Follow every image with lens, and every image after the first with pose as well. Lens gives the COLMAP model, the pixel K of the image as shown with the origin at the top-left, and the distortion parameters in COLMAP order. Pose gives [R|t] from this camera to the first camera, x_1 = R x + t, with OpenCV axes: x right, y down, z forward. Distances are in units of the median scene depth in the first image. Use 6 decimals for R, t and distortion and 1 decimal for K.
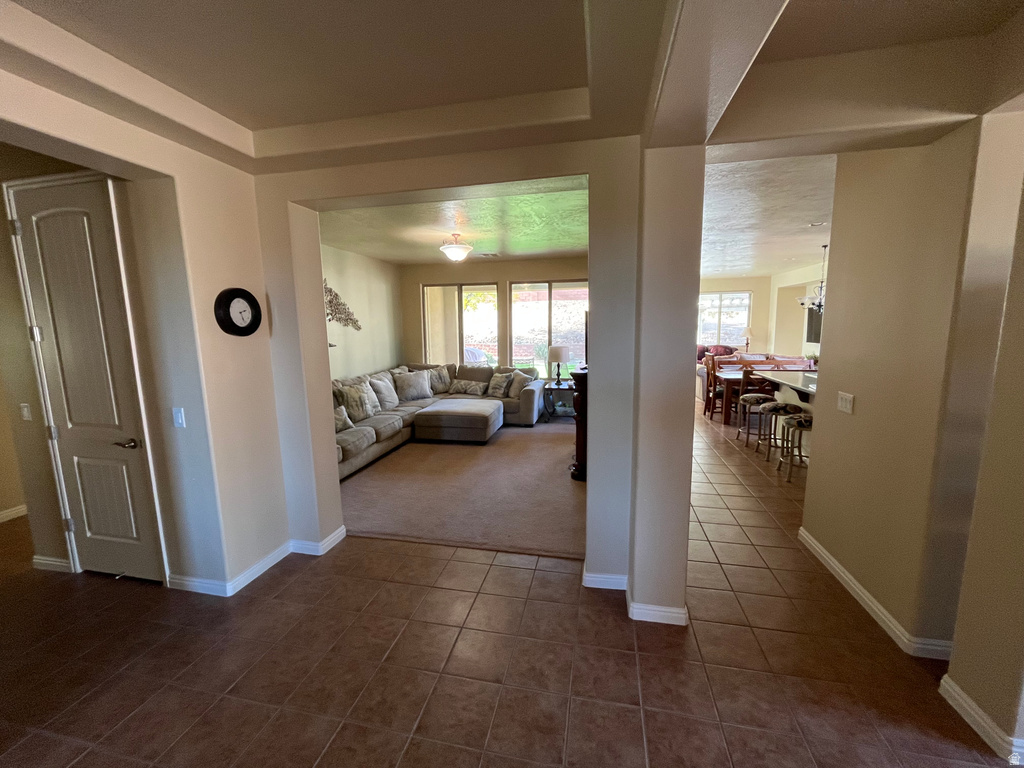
lens RADIAL K [[417.4, 0, 509.8], [0, 417.4, 381.3], [0, 0, 1]] dist [-0.000073, -0.000683]
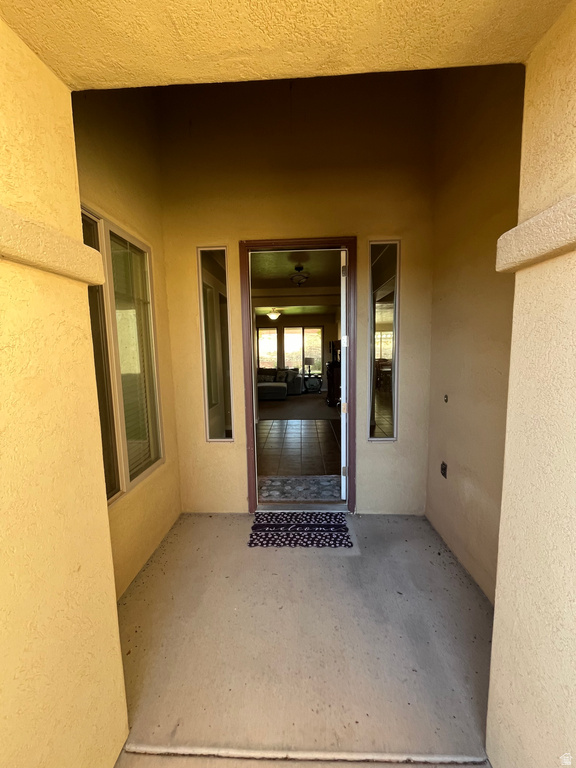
lens RADIAL K [[313.0, 0, 288.8], [0, 313.0, 385.2], [0, 0, 1]] dist [-0.000073, -0.000683]
pose [[0.984856, -0.029944, 0.170768, -0.247828], [0.035661, 0.998898, -0.030512, 0.096690], [-0.169666, 0.036140, 0.984839, -0.504394]]
